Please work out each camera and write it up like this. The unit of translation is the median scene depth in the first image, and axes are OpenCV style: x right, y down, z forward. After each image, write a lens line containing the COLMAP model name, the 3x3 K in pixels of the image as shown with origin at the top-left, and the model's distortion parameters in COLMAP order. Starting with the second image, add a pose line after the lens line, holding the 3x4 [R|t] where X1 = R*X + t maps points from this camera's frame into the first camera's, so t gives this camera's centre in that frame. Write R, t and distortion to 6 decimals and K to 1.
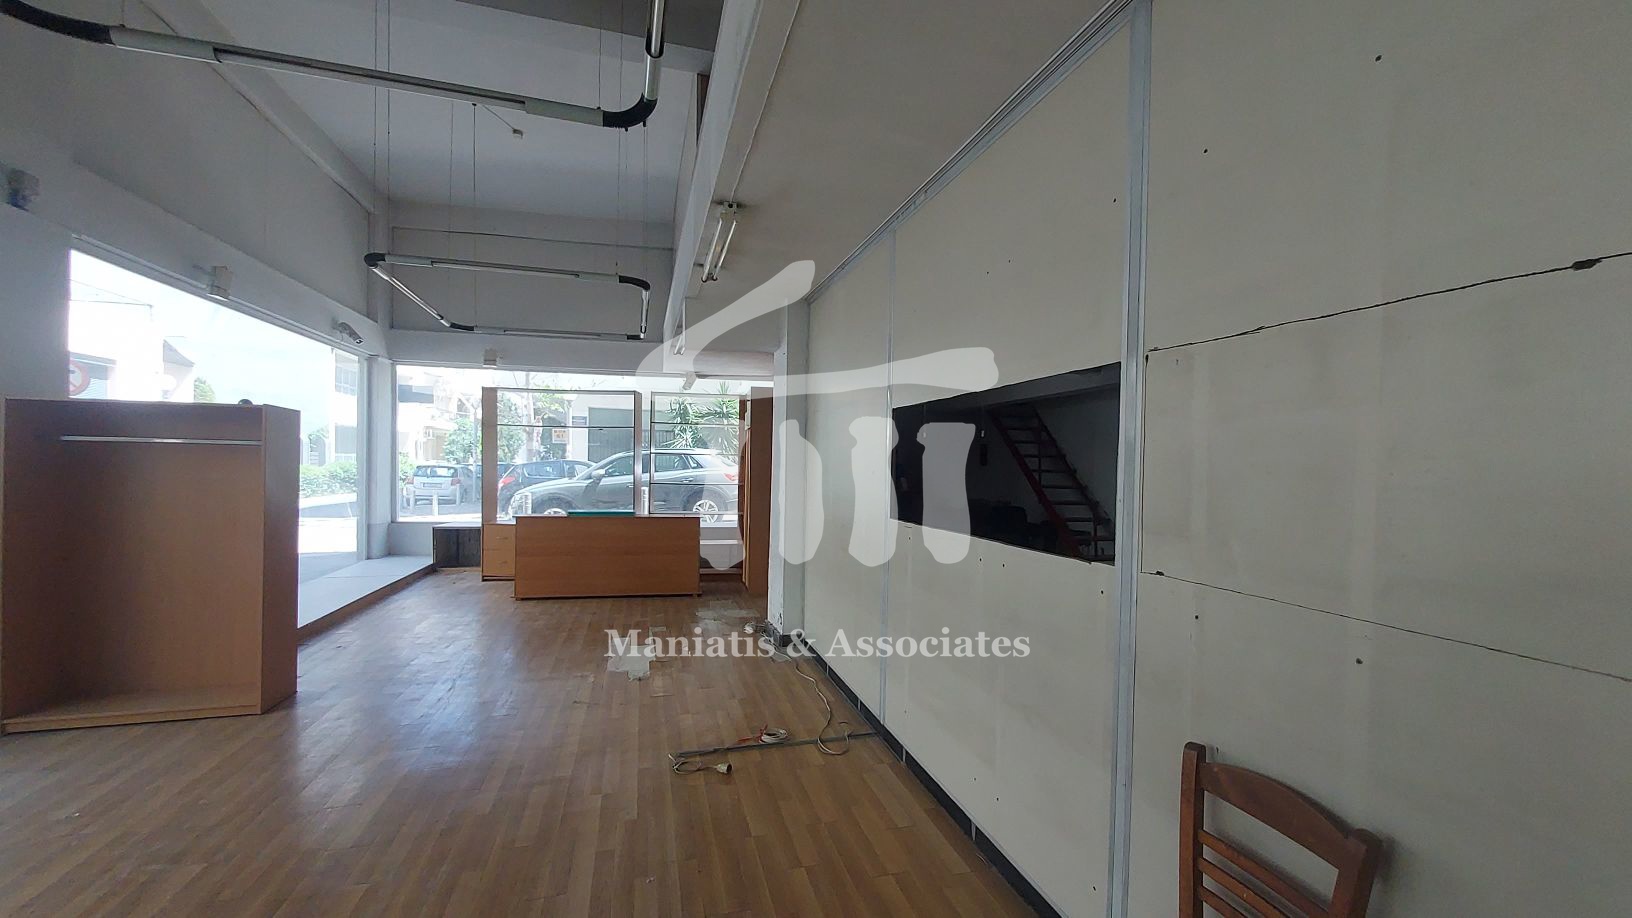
lens RADIAL K [[653.7, 0, 845.4], [0, 653.7, 475.9], [0, 0, 1]] dist [0.000811, -0.000380]
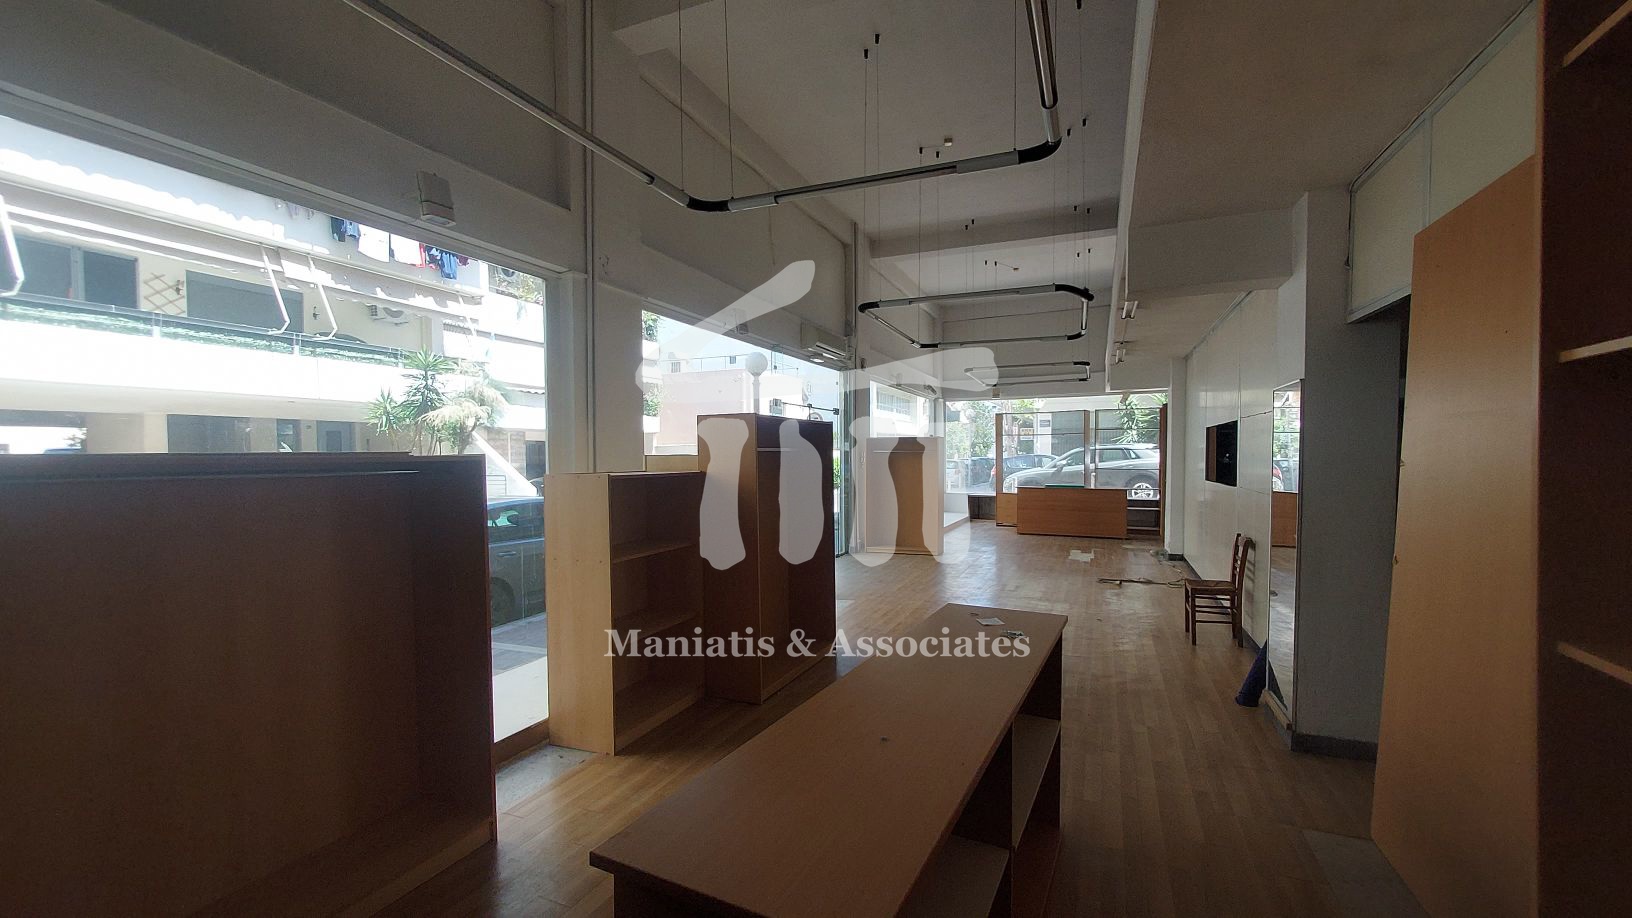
lens RADIAL K [[651.4, 0, 844.1], [0, 651.4, 476.3], [0, 0, 1]] dist [0.001075, -0.001384]
pose [[0.779351, -0.000774, -0.626587, 0.264291], [0.008412, 0.999922, 0.009227, 0.013298], [0.626531, -0.012462, 0.779297, -0.747111]]
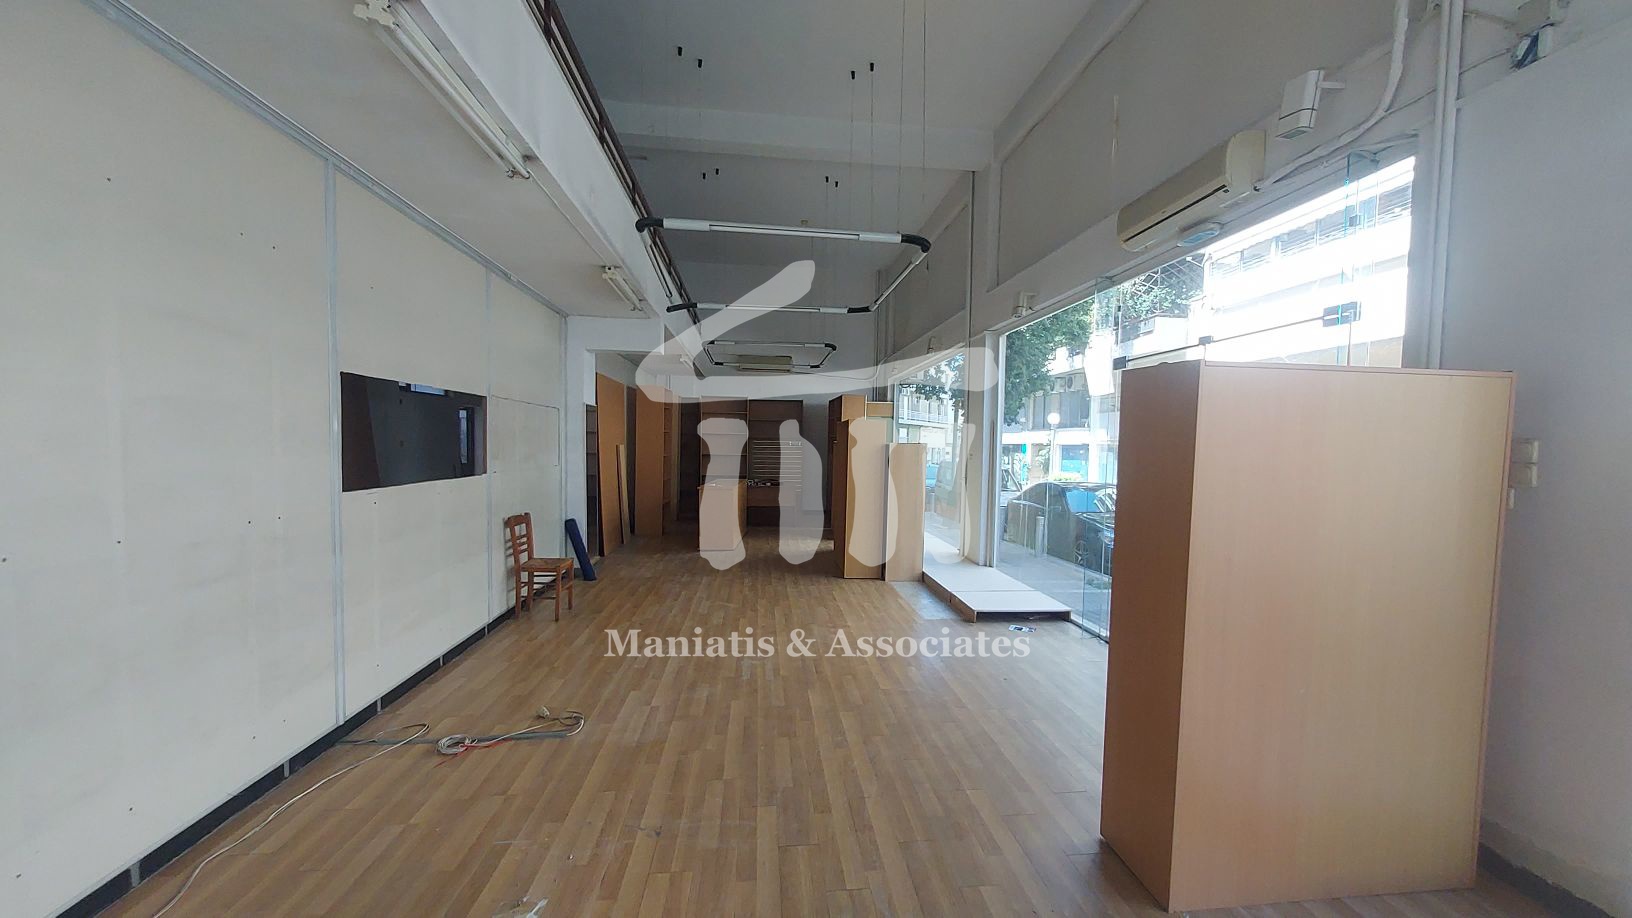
lens RADIAL K [[651.4, 0, 844.1], [0, 651.4, 476.3], [0, 0, 1]] dist [0.001075, -0.001384]
pose [[-0.984764, -0.044307, 0.168155, -0.432518], [-0.033244, 0.997128, 0.068045, -0.023499], [-0.170687, 0.061419, -0.983409, 0.995560]]
